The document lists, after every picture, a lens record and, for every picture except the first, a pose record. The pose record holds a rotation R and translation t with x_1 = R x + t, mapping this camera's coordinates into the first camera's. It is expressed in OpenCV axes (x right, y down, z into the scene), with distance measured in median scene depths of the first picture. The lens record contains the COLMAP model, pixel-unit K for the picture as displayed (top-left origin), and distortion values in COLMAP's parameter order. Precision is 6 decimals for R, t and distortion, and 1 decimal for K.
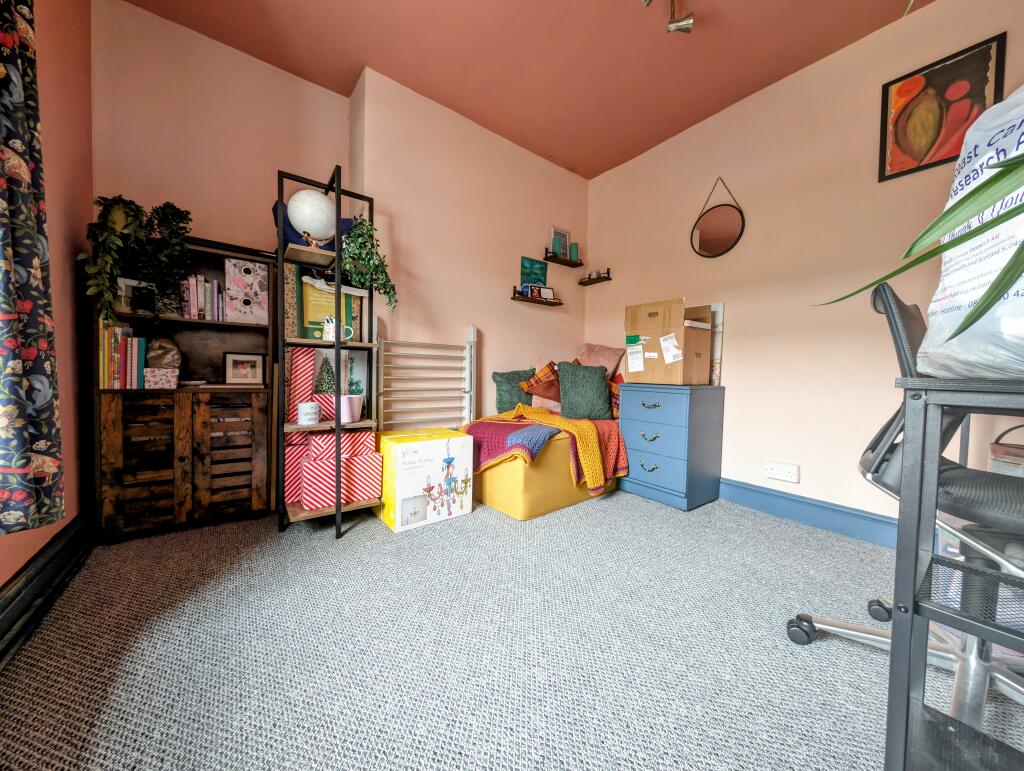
lens RADIAL K [[365.1, 0, 516.1], [0, 365.1, 385.0], [0, 0, 1]] dist [0.000909, -0.000655]
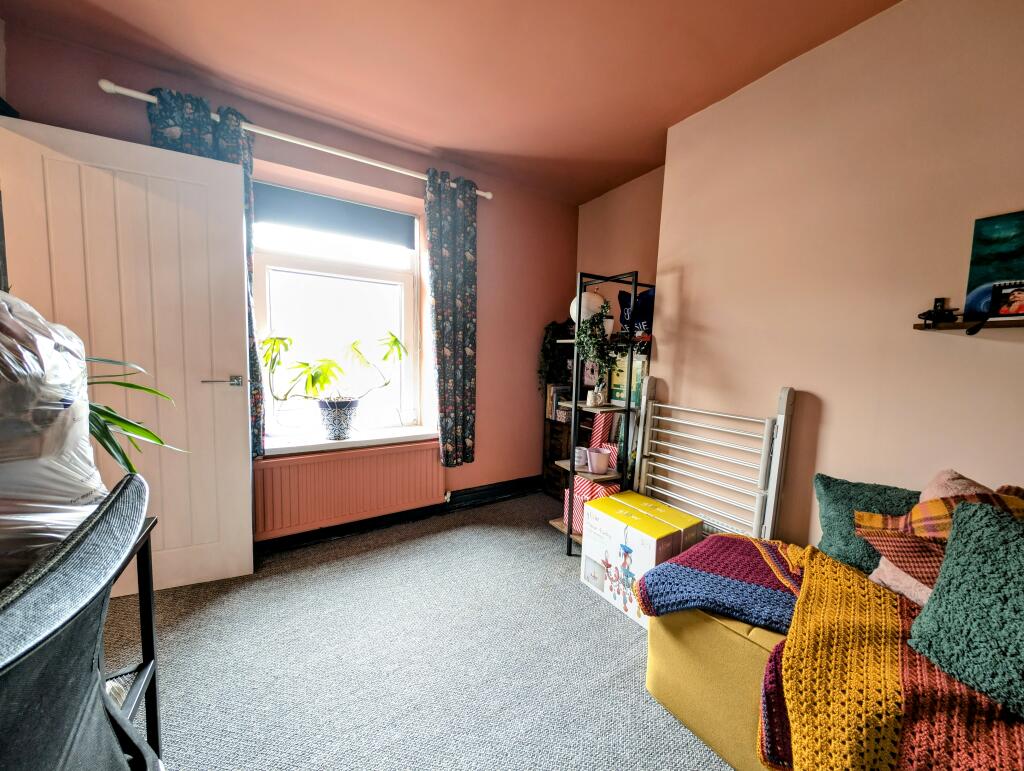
lens RADIAL K [[365.1, 0, 516.3], [0, 365.1, 381.3], [0, 0, 1]] dist [0.000909, -0.000655]
pose [[-0.104928, 0.053466, -0.993042, 0.722677], [-0.067249, 0.995887, 0.060725, -0.243321], [0.992203, 0.073152, -0.100901, 0.811579]]
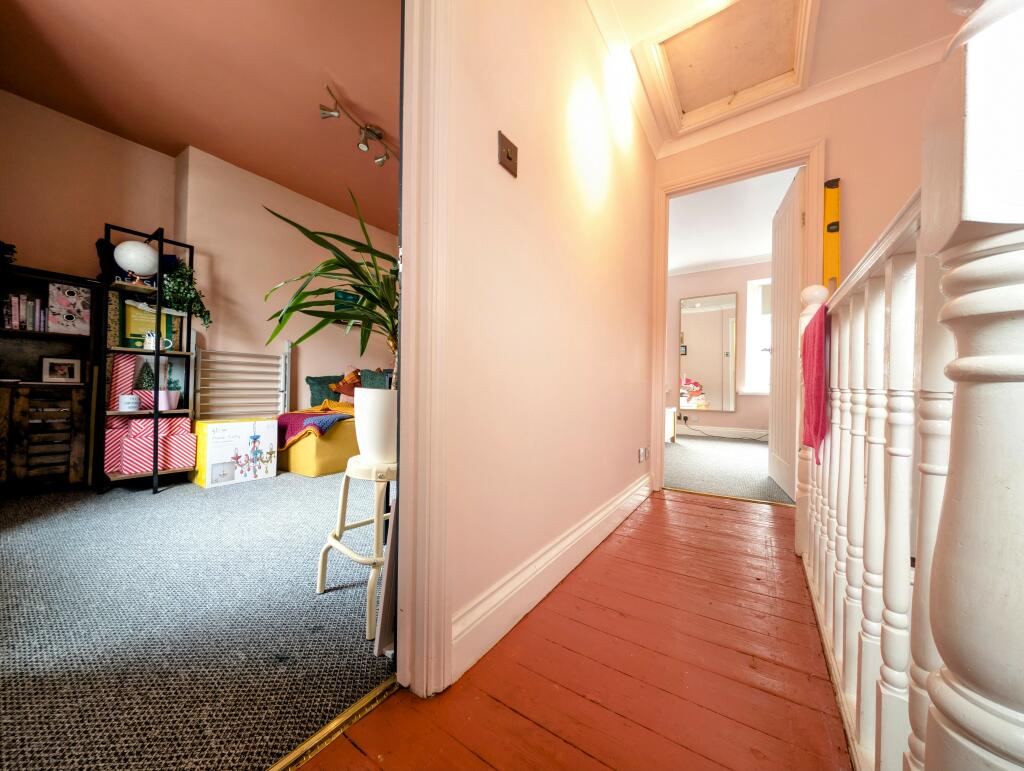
lens RADIAL K [[365.1, 0, 513.0], [0, 365.1, 384.2], [0, 0, 1]] dist [0.000909, -0.000655]
pose [[0.952316, 0.001124, 0.305110, 0.335610], [0.010558, 0.999273, -0.036636, 0.066598], [-0.304930, 0.038110, 0.951612, -0.650764]]
